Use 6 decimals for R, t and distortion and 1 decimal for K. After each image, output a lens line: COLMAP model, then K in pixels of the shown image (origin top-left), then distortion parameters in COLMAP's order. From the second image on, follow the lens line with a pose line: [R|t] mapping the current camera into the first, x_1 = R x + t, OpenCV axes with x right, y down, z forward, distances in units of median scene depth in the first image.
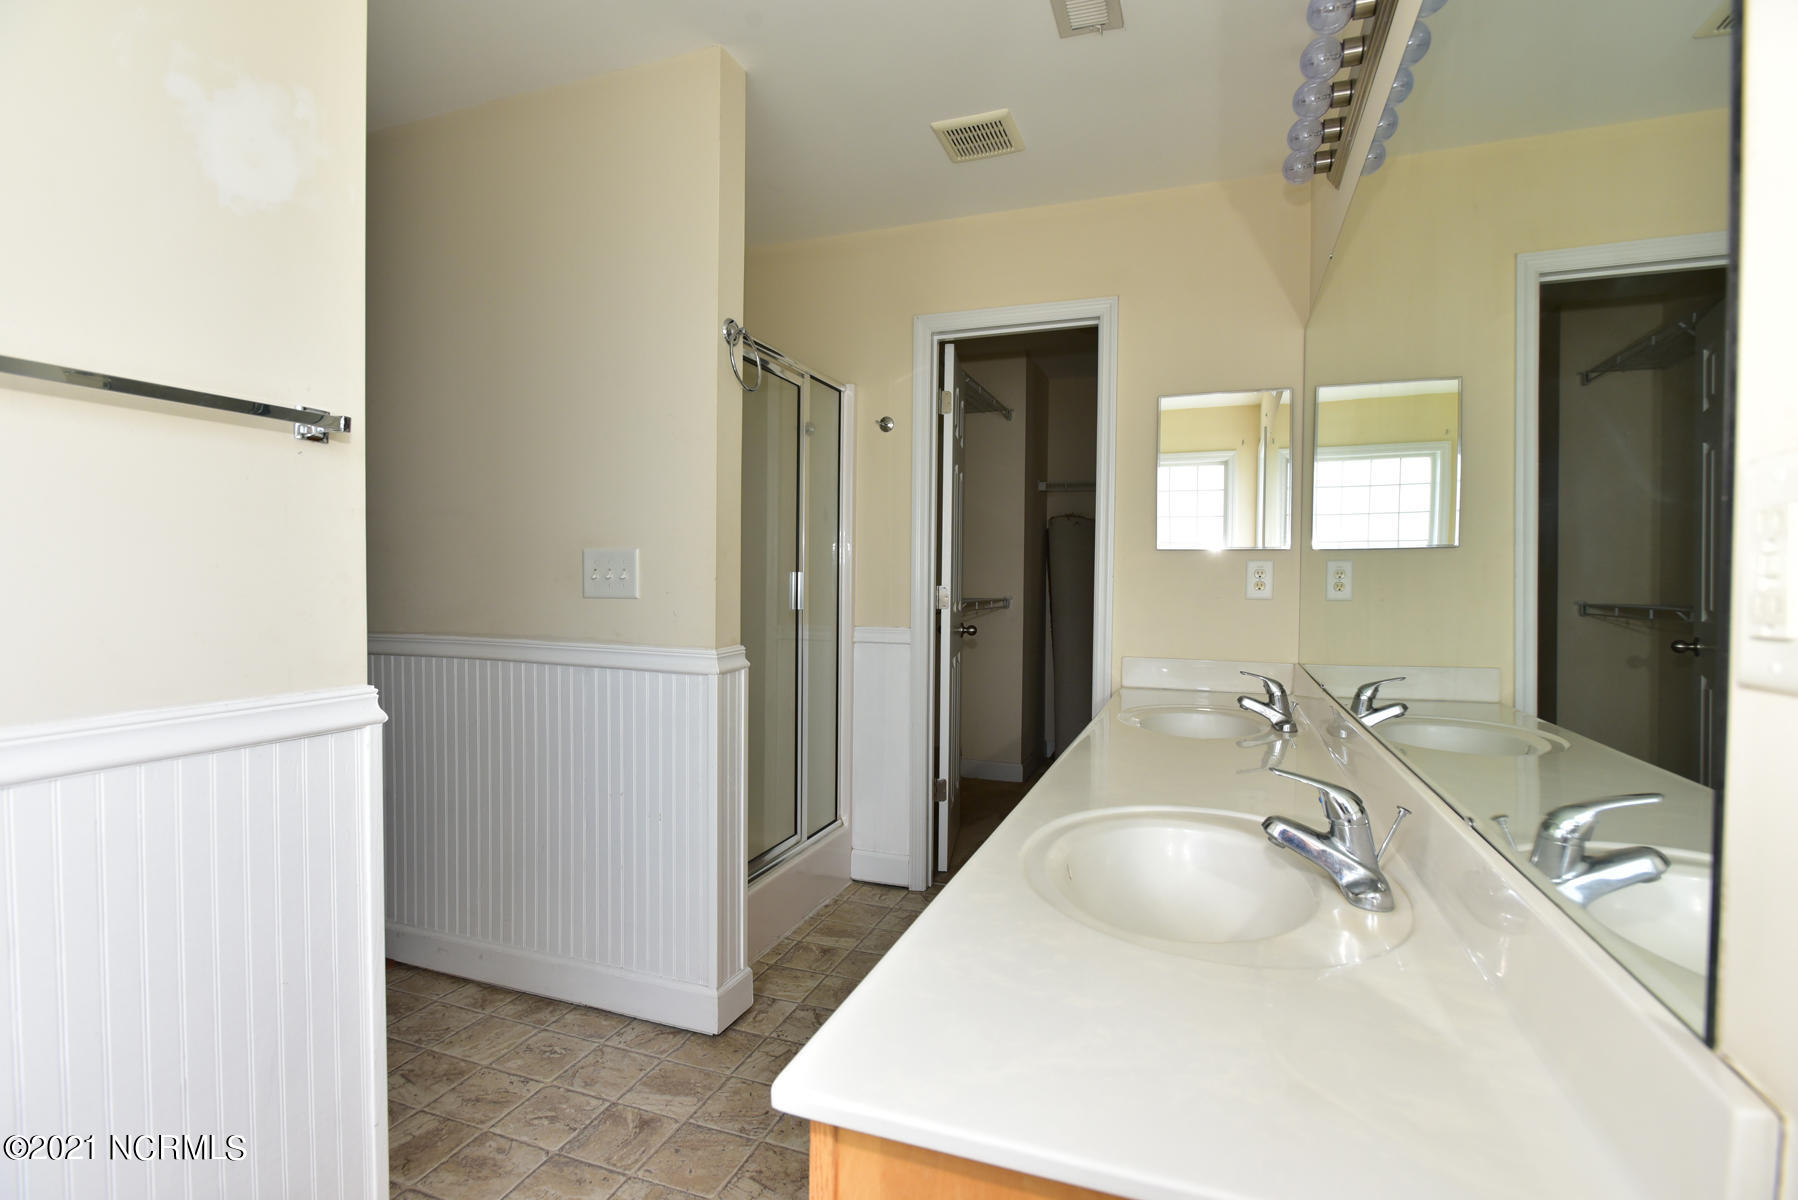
lens RADIAL K [[851.8, 0, 891.6], [0, 851.8, 592.8], [0, 0, 1]] dist [-0.013309, 0.000718]
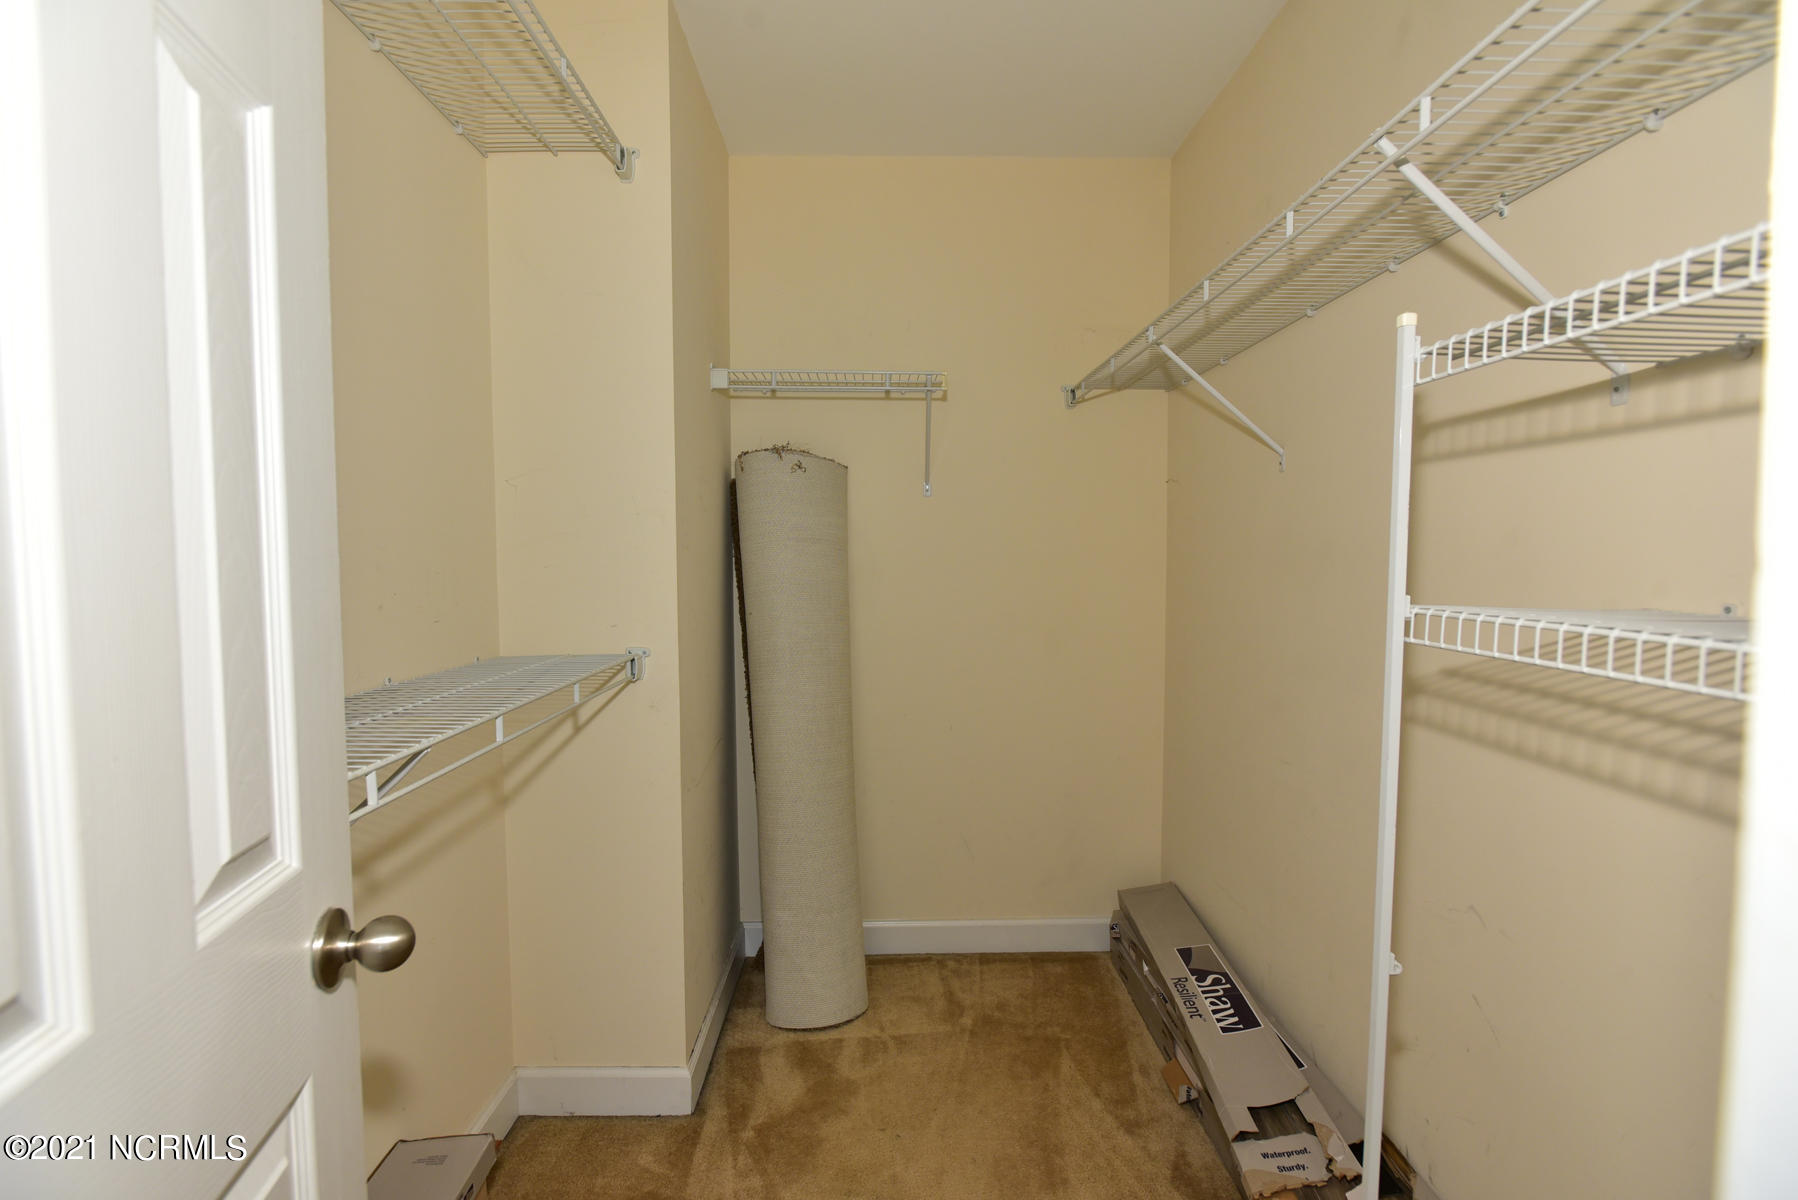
lens RADIAL K [[851.8, 0, 899.1], [0, 851.8, 601.3], [0, 0, 1]] dist [-0.013309, 0.000718]
pose [[0.930497, -0.034304, 0.364689, 0.098744], [0.016858, 0.998561, 0.050914, -0.031307], [-0.365910, -0.041227, 0.929736, 0.552218]]
